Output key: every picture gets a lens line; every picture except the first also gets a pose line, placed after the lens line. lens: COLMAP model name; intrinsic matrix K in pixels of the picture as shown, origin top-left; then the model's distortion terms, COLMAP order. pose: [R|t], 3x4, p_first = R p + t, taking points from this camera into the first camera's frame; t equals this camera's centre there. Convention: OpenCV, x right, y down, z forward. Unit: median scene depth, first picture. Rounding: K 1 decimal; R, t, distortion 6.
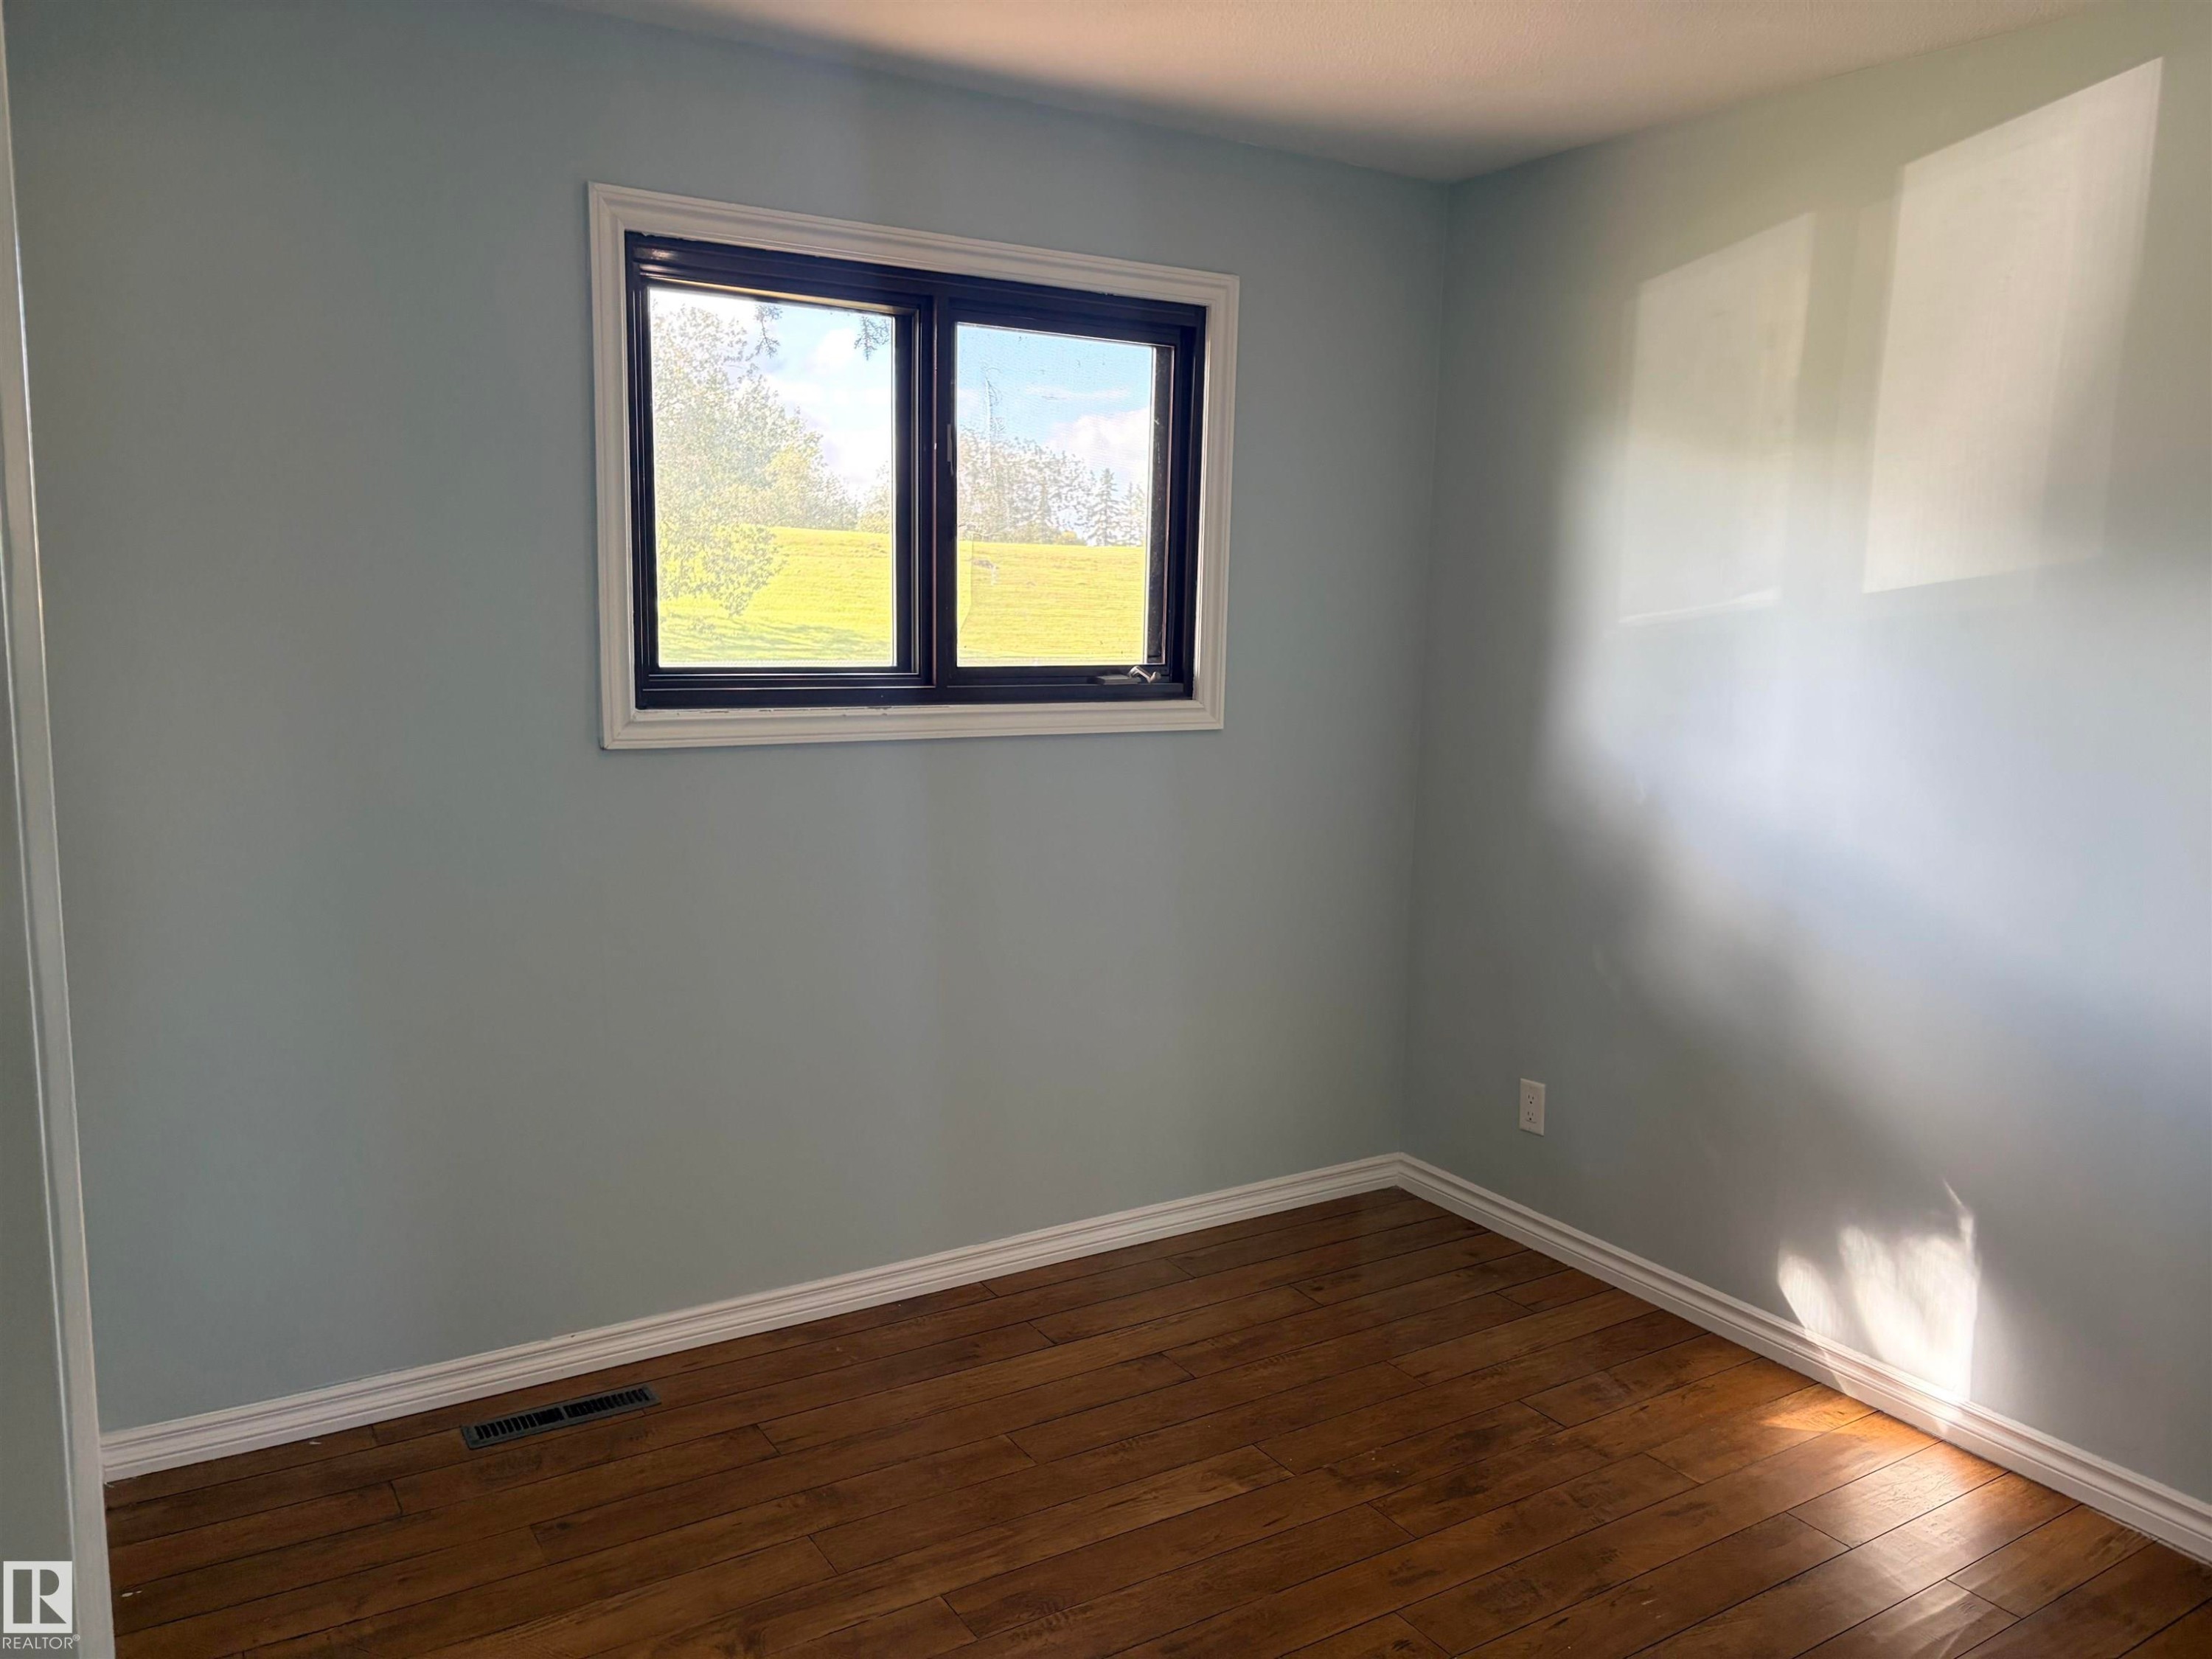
lens RADIAL K [[1671.5, 0, 1106.0], [0, 1671.5, 829.5], [0, 0, 1]] dist [-0.000189, 0.001728]
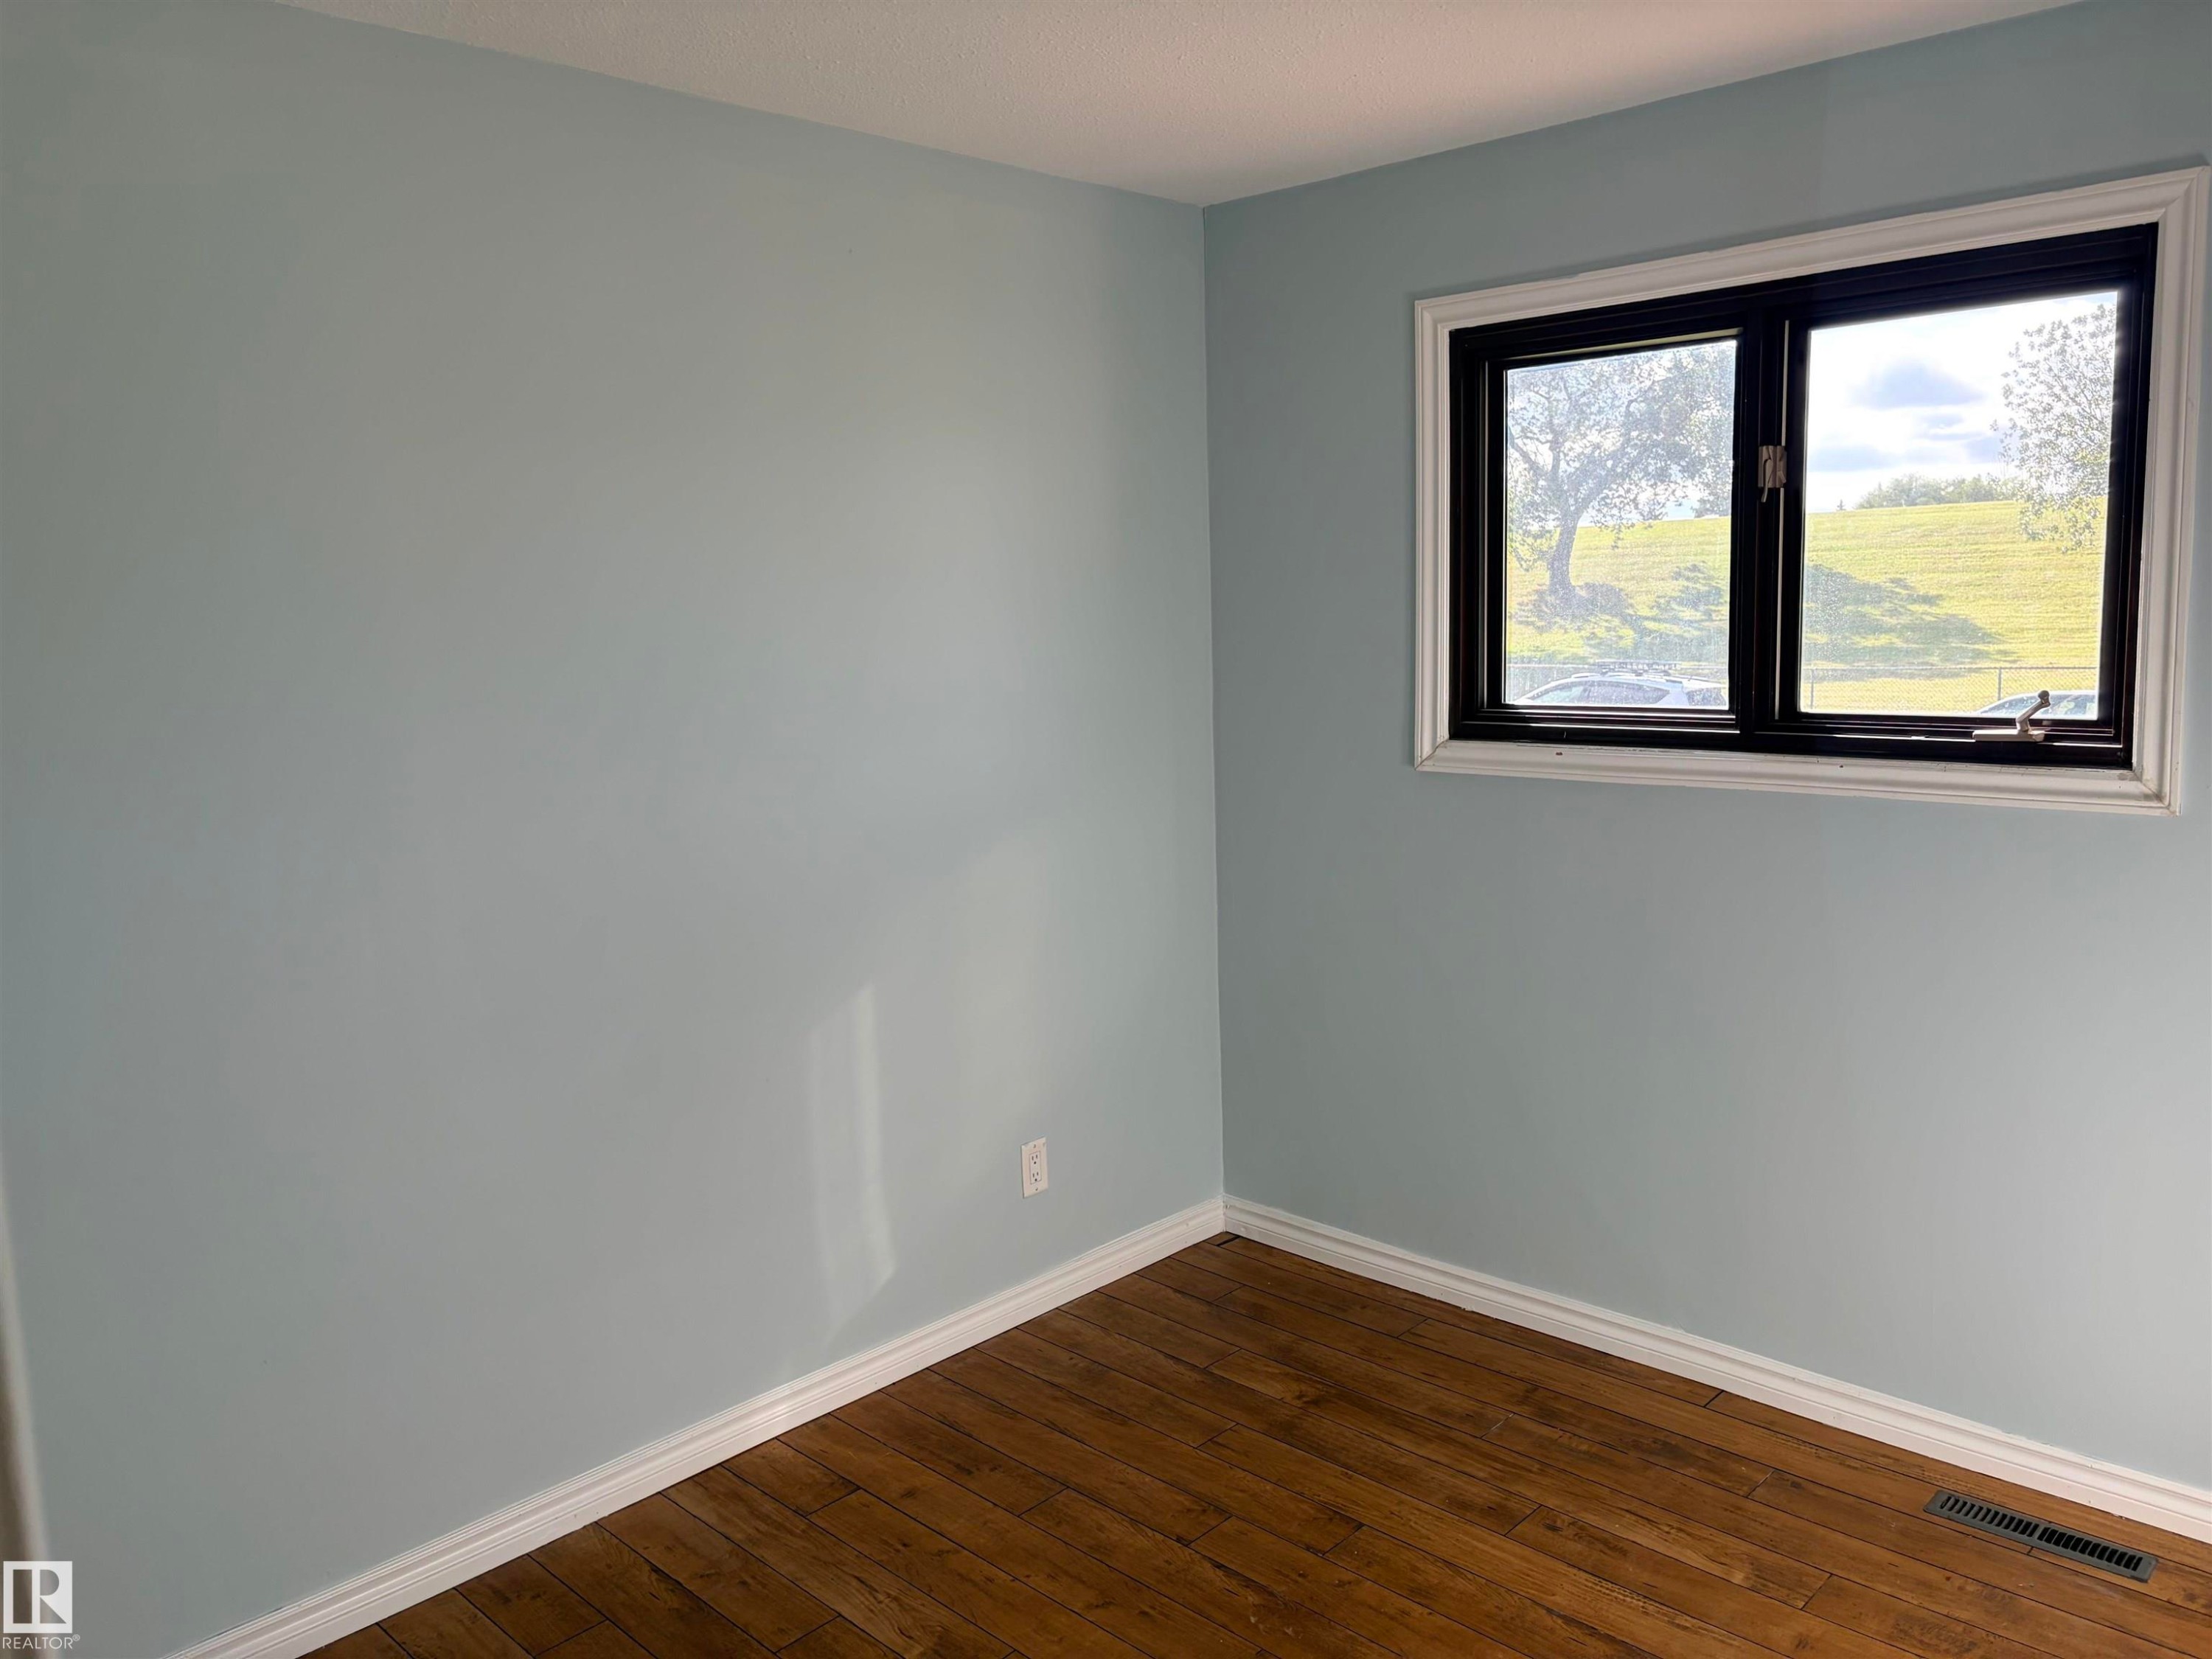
lens RADIAL K [[1671.5, 0, 1106.0], [0, 1671.5, 829.5], [0, 0, 1]] dist [-0.000189, 0.001728]
pose [[0.235695, 0.091802, -0.967481, 0.692200], [-0.119550, 0.990706, 0.064881, -0.048754], [0.964446, 0.100370, 0.244479, 0.429235]]
